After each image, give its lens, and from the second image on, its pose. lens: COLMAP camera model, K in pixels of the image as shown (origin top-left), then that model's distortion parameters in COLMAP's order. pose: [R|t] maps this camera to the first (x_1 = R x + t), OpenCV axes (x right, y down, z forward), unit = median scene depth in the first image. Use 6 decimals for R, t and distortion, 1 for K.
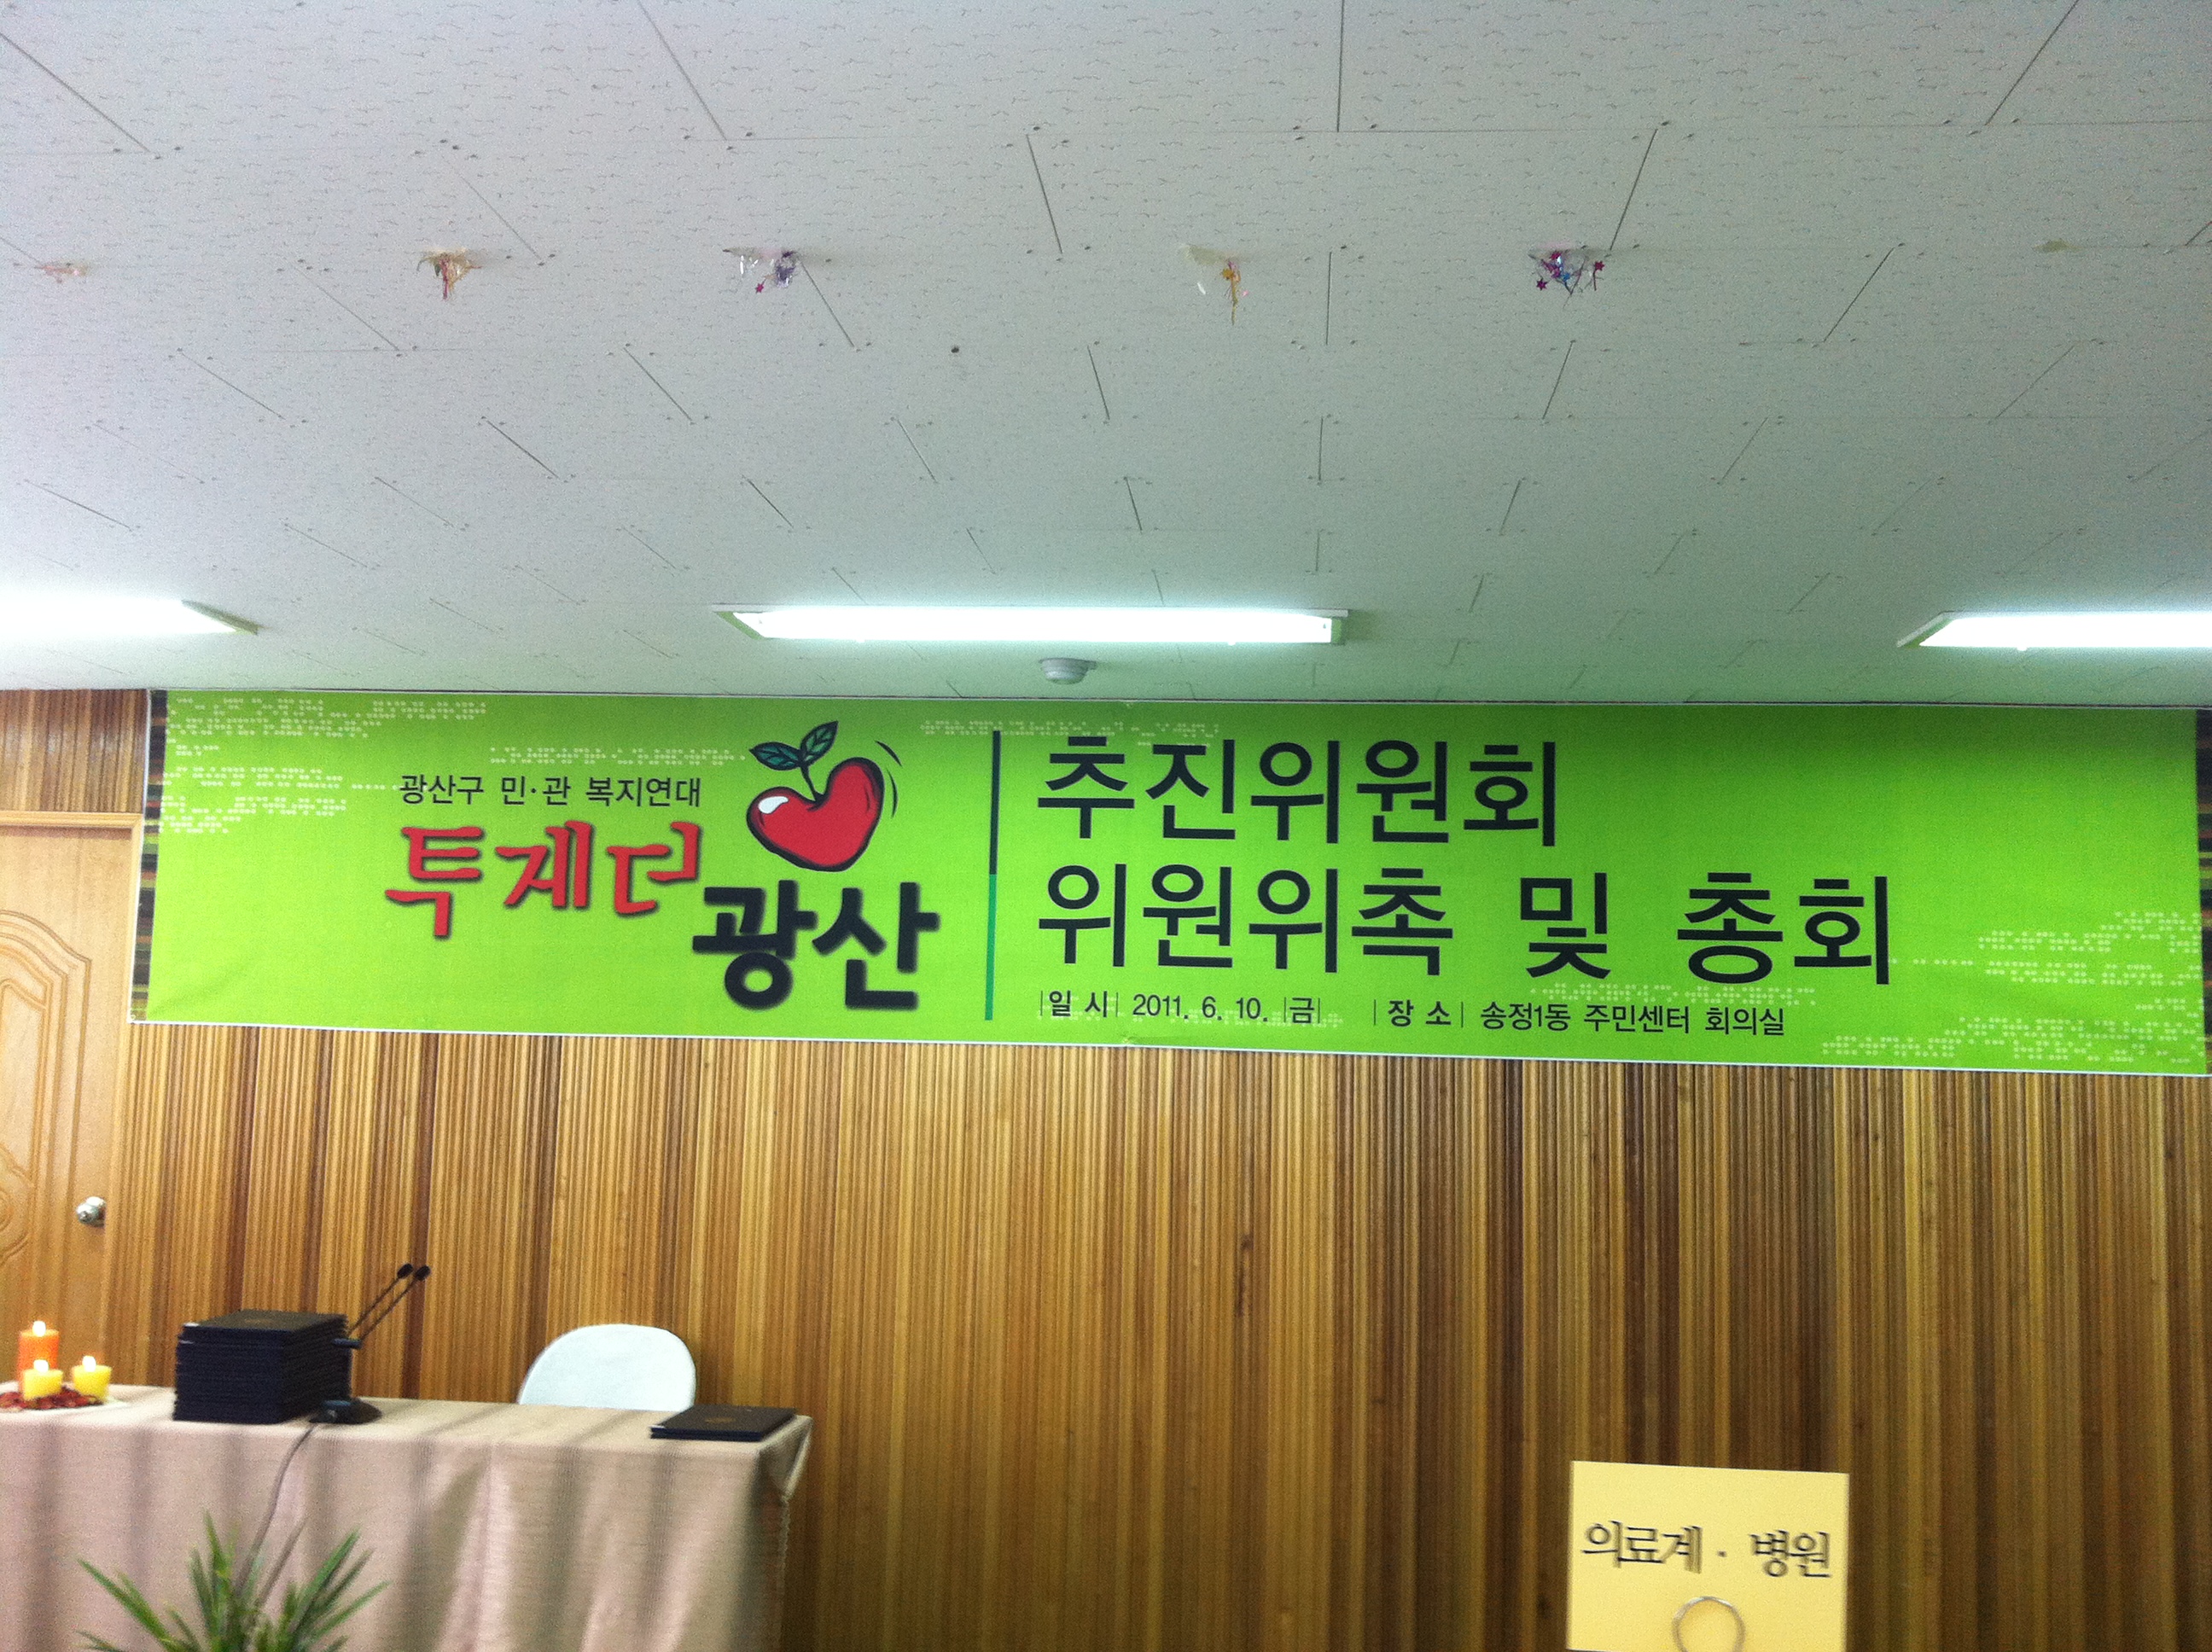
lens RADIAL K [[1917.5, 0, 1111.9], [0, 1917.5, 854.2], [0, 0, 1]] dist [0.082287, -0.203266]
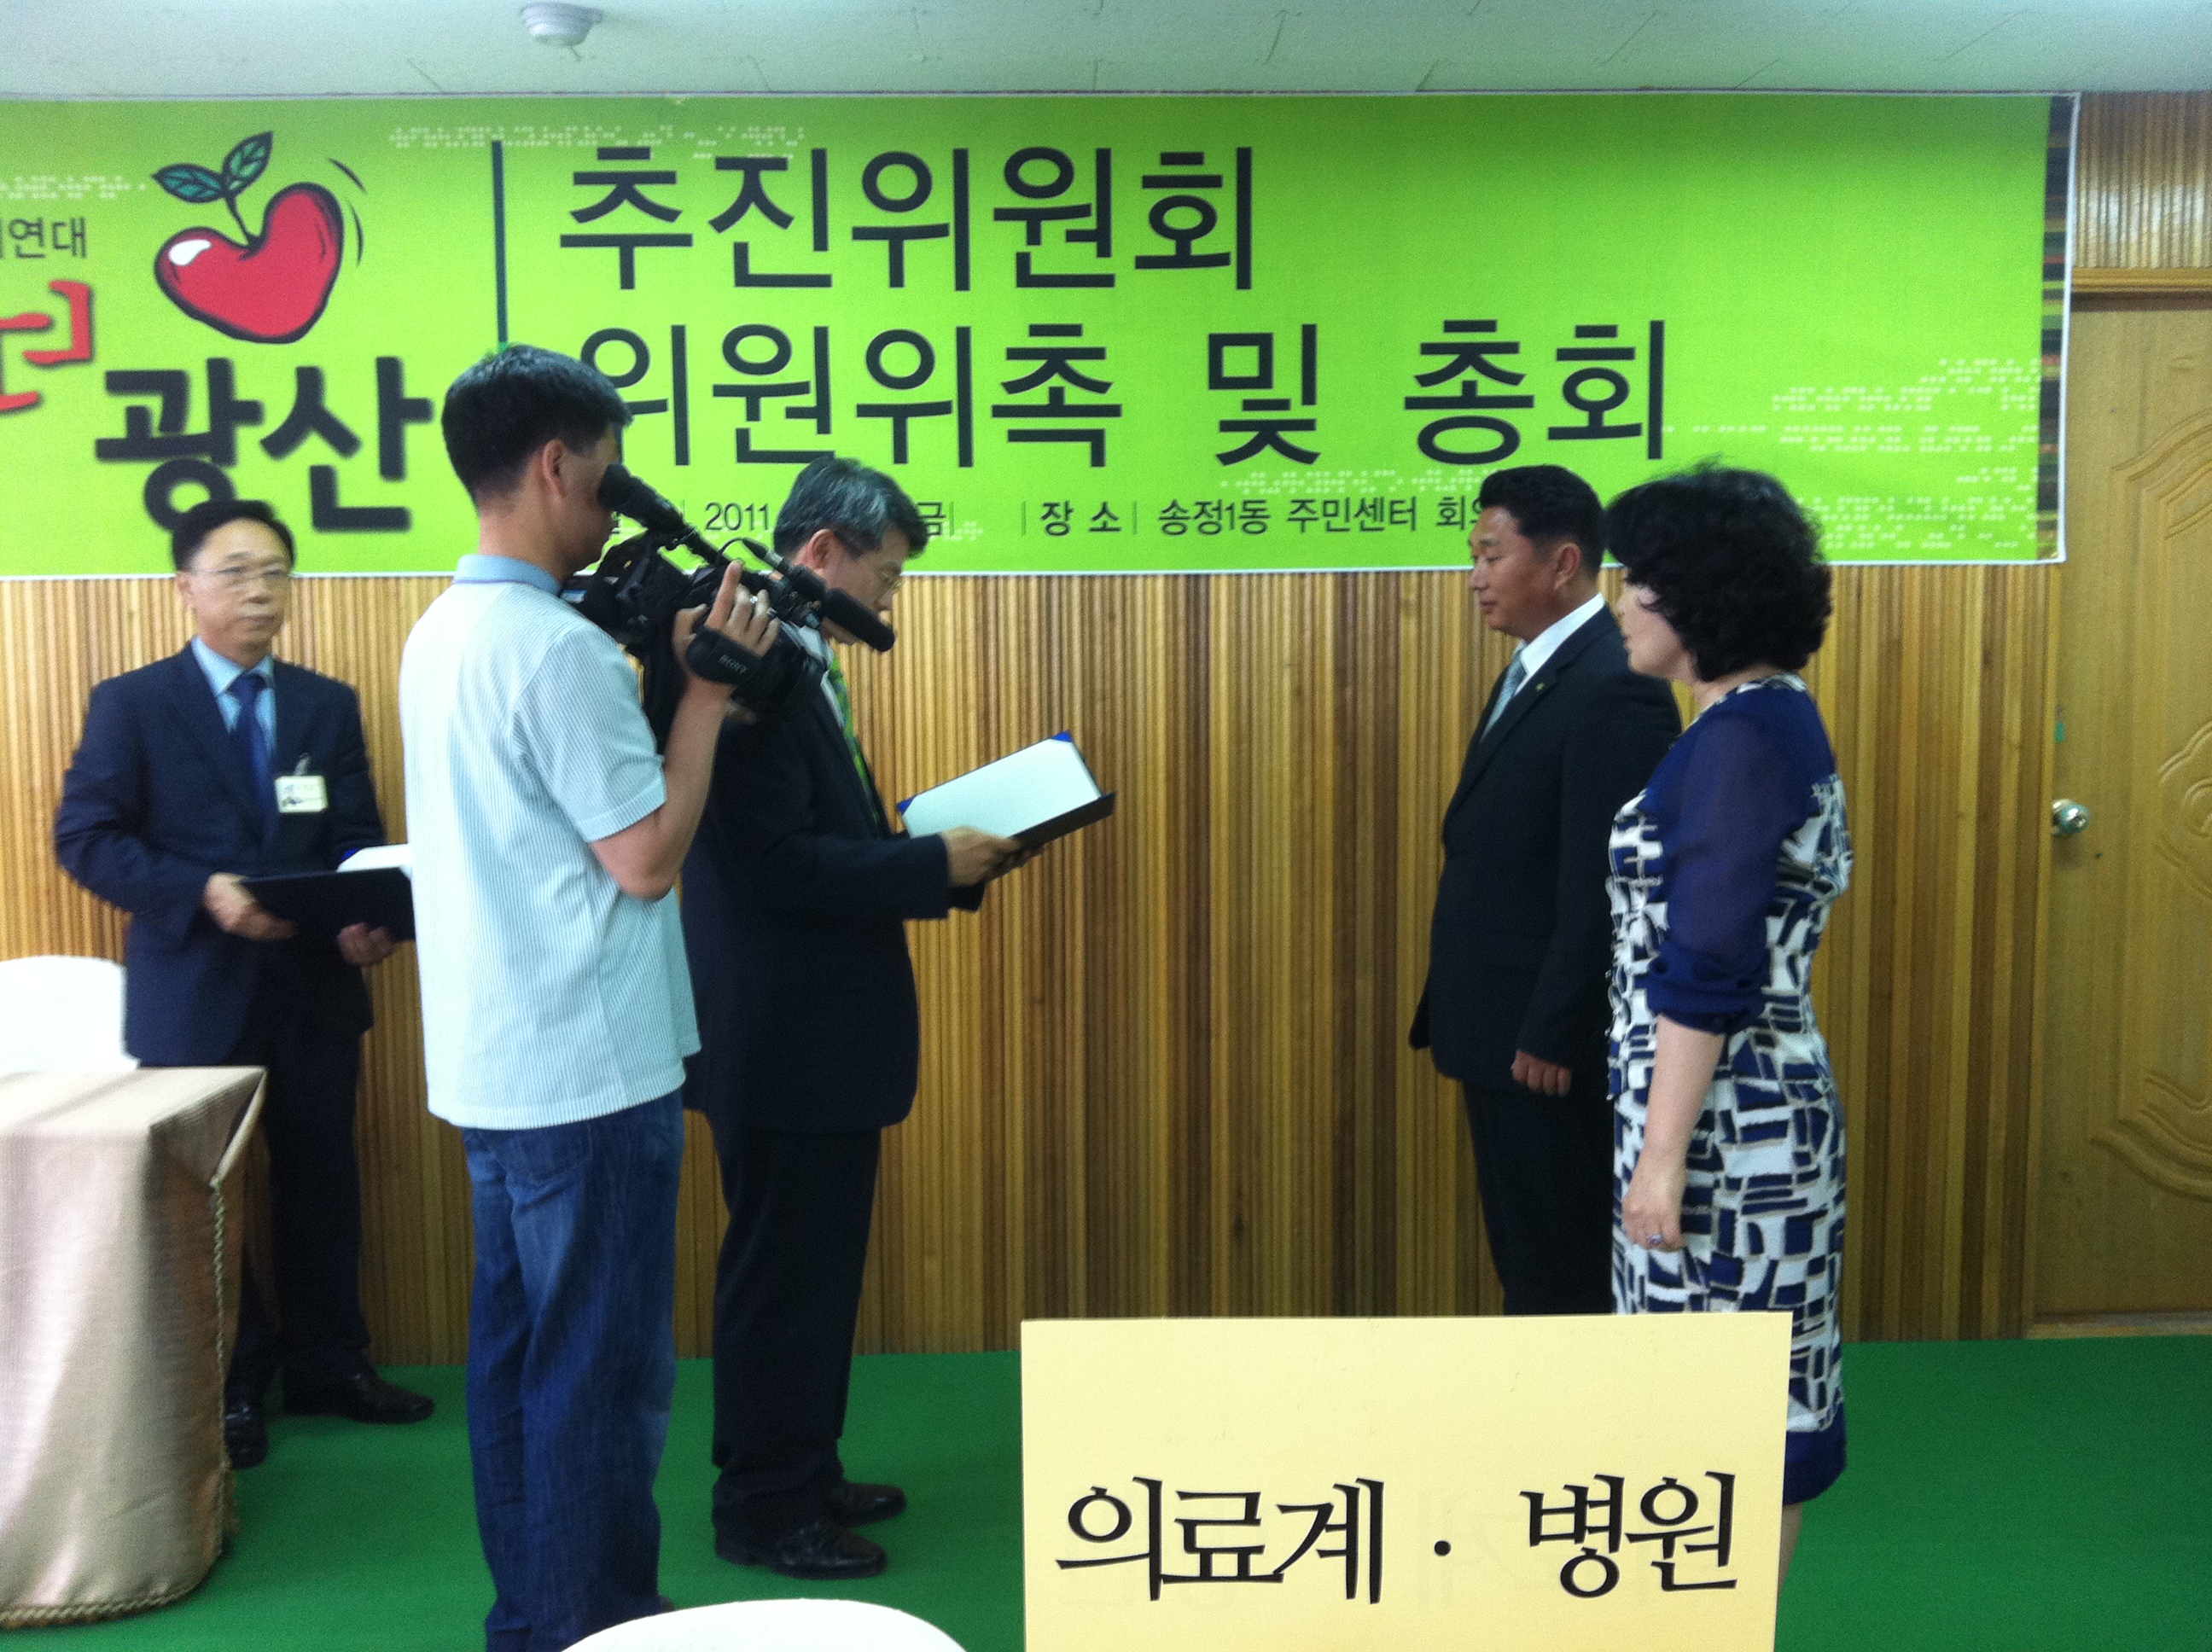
lens RADIAL K [[1917.5, 0, 1111.9], [0, 1917.5, 854.2], [0, 0, 1]] dist [0.082287, -0.203266]
pose [[0.991044, -0.046272, 0.125260, 0.070132], [0.018938, 0.977265, 0.211173, 0.052516], [-0.132184, -0.206910, 0.969389, 0.223171]]
